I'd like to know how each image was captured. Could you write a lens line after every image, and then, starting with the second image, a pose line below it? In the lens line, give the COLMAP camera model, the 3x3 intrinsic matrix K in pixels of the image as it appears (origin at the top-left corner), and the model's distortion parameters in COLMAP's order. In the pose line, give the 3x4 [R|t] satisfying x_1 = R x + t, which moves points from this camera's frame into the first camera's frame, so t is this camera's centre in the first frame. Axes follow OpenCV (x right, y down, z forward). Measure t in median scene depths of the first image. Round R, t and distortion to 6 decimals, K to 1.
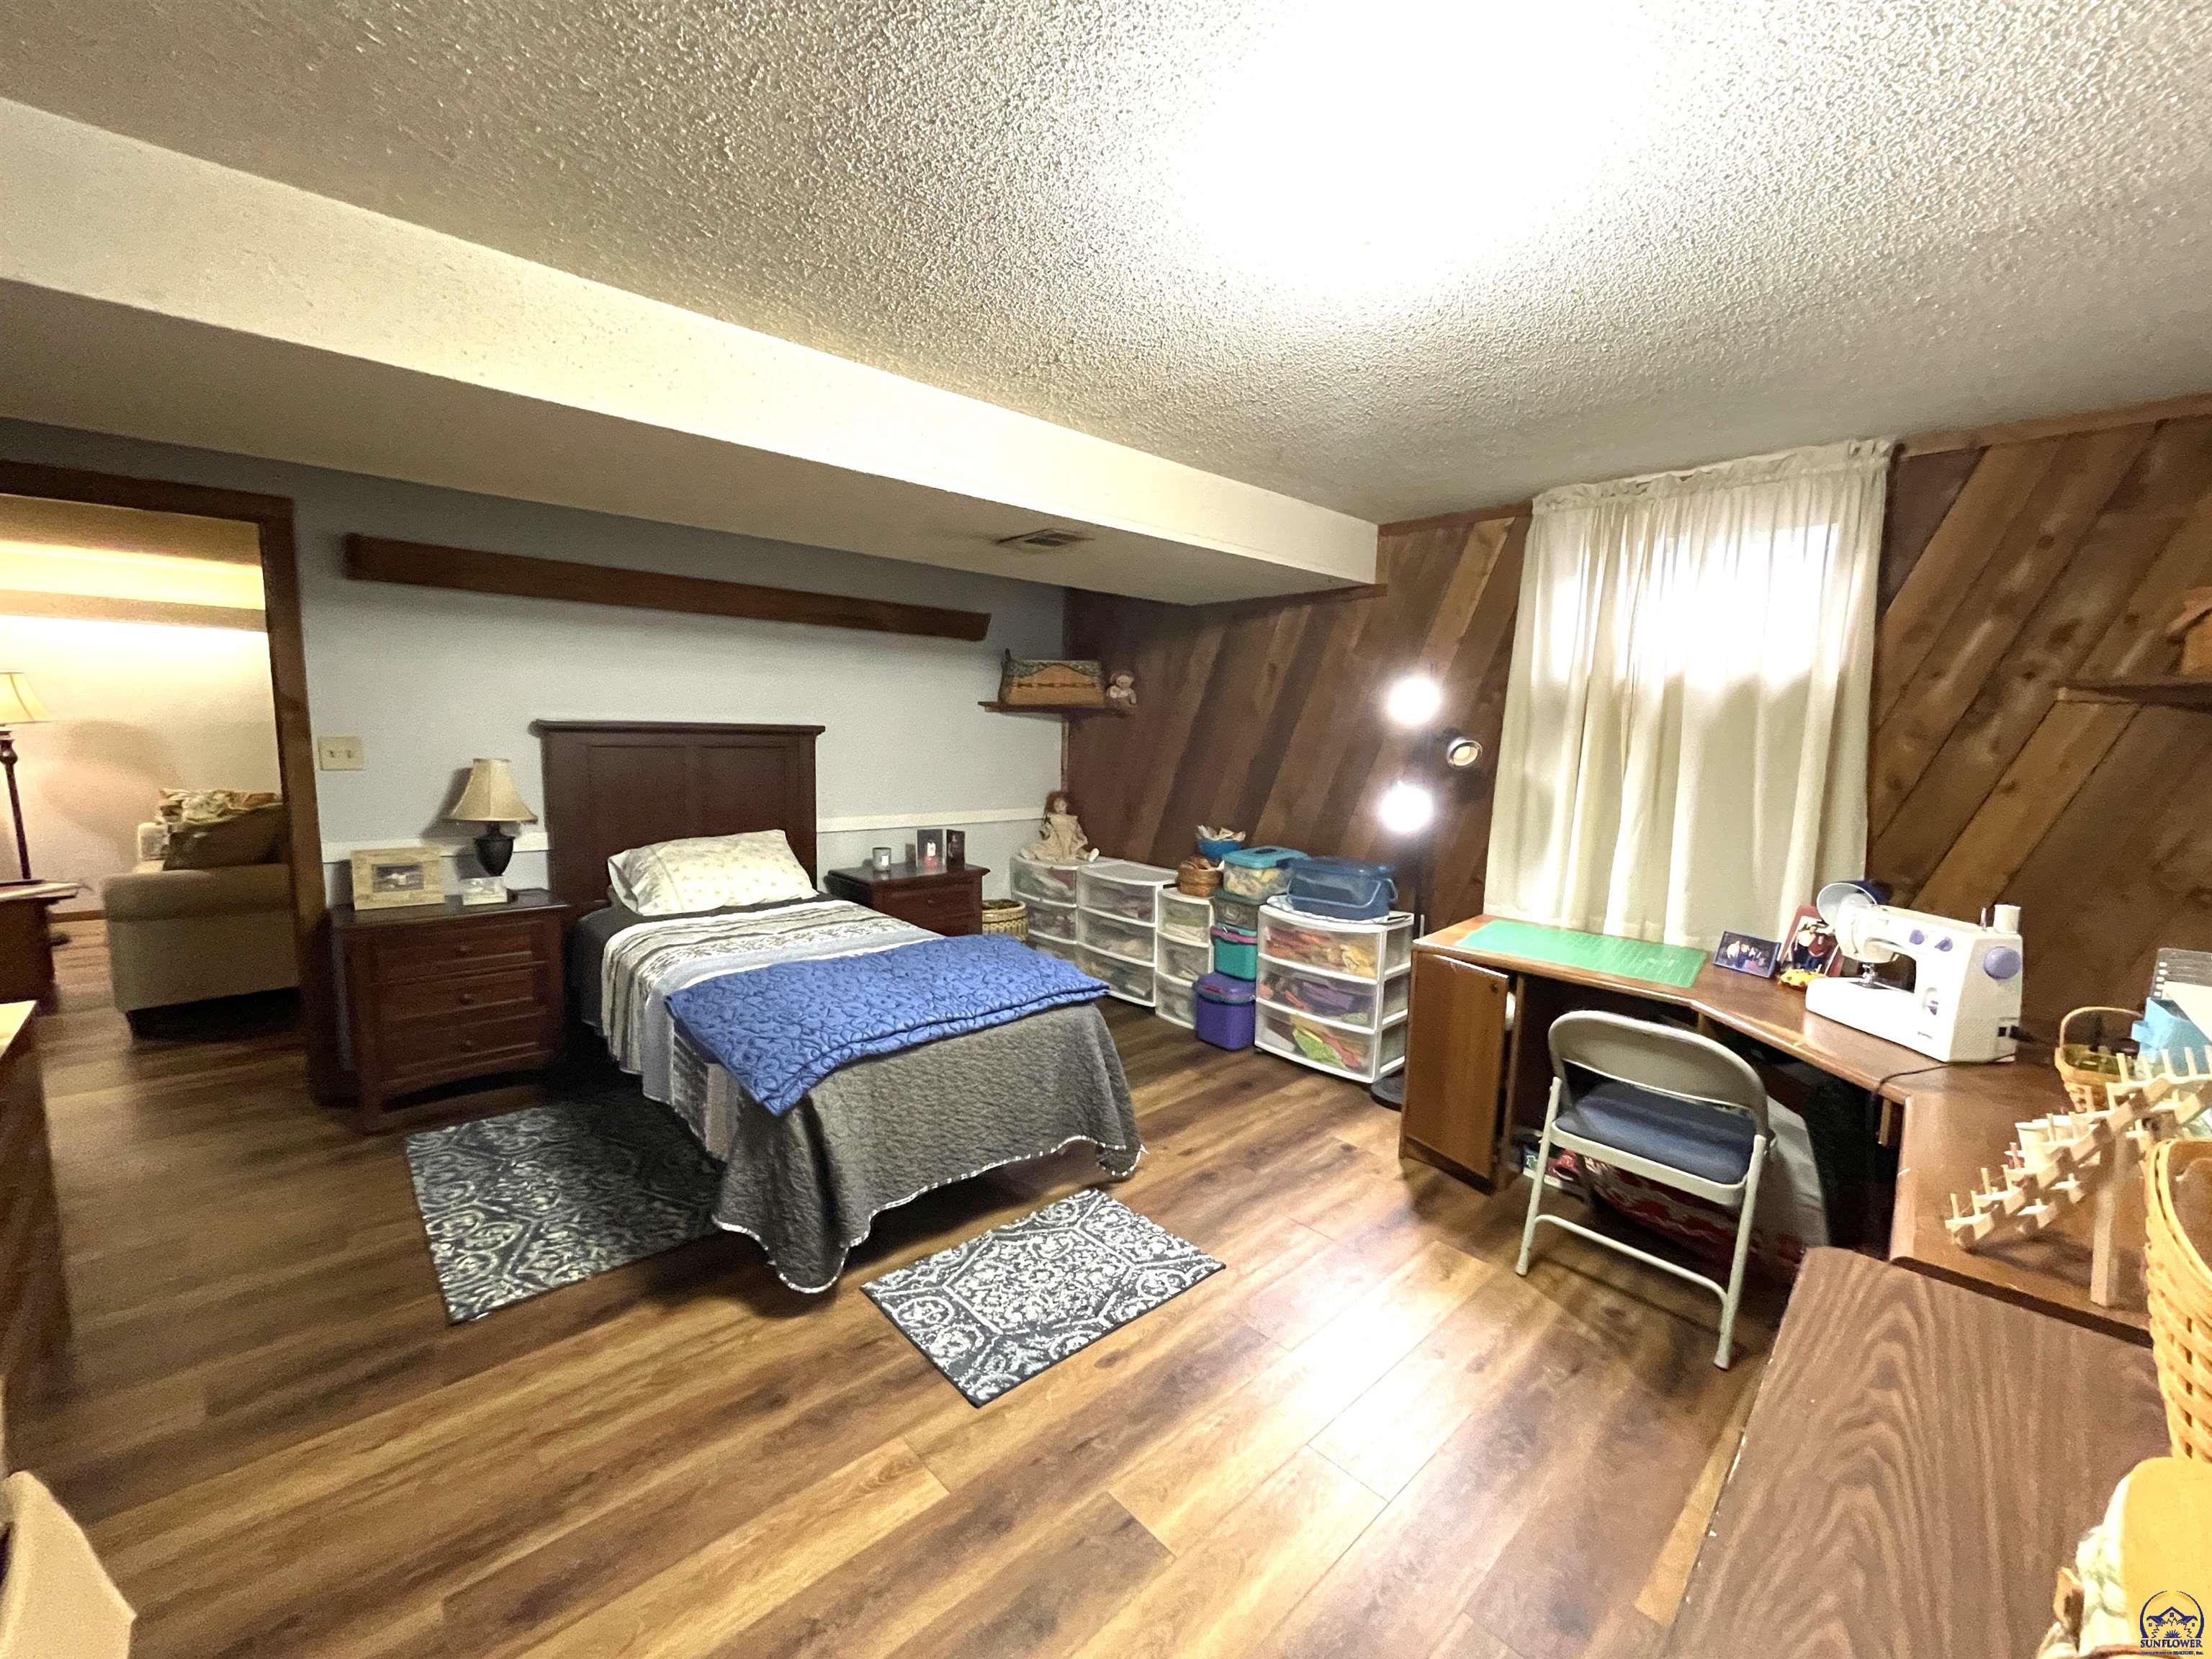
lens RADIAL K [[890.1, 0, 1102.1], [0, 890.1, 839.2], [0, 0, 1]] dist [0.003488, -0.000979]
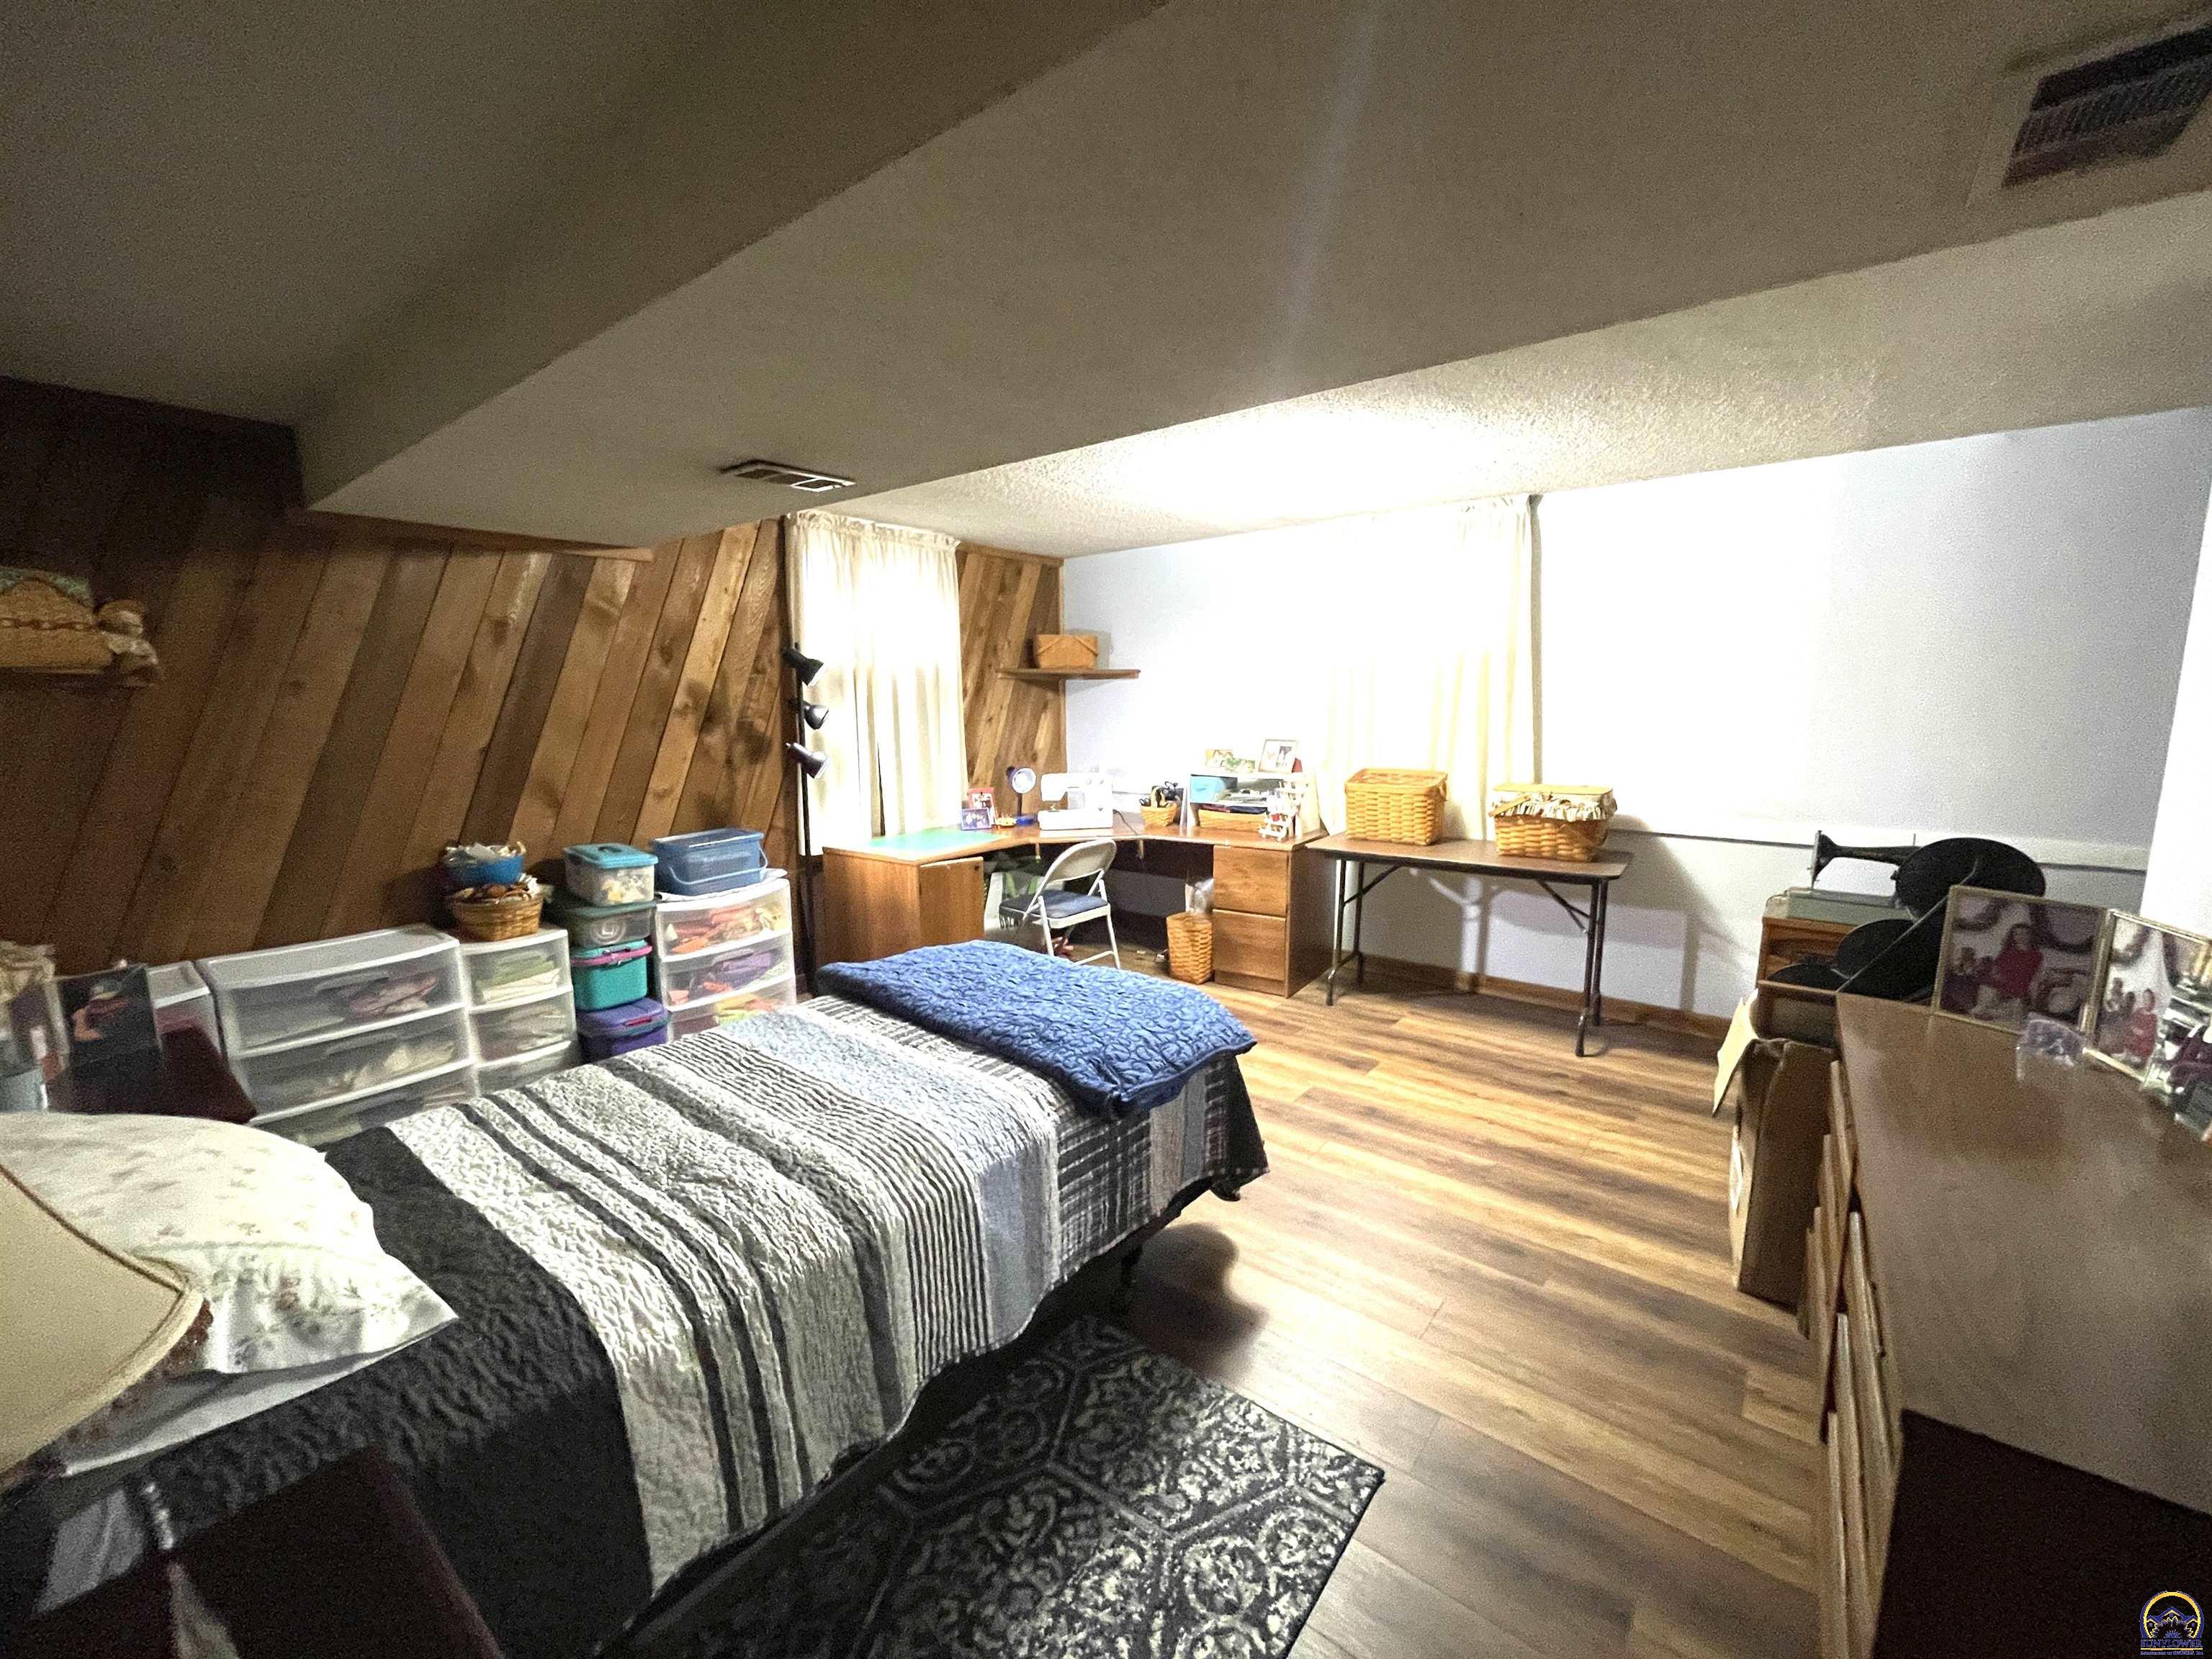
lens RADIAL K [[890.1, 0, 1105.3], [0, 890.1, 829.1], [0, 0, 1]] dist [0.003488, -0.000979]
pose [[-0.156506, -0.174234, 0.972187, -0.645244], [0.126964, 0.972601, 0.194748, -0.099543], [-0.979483, 0.153912, -0.130096, 0.592724]]
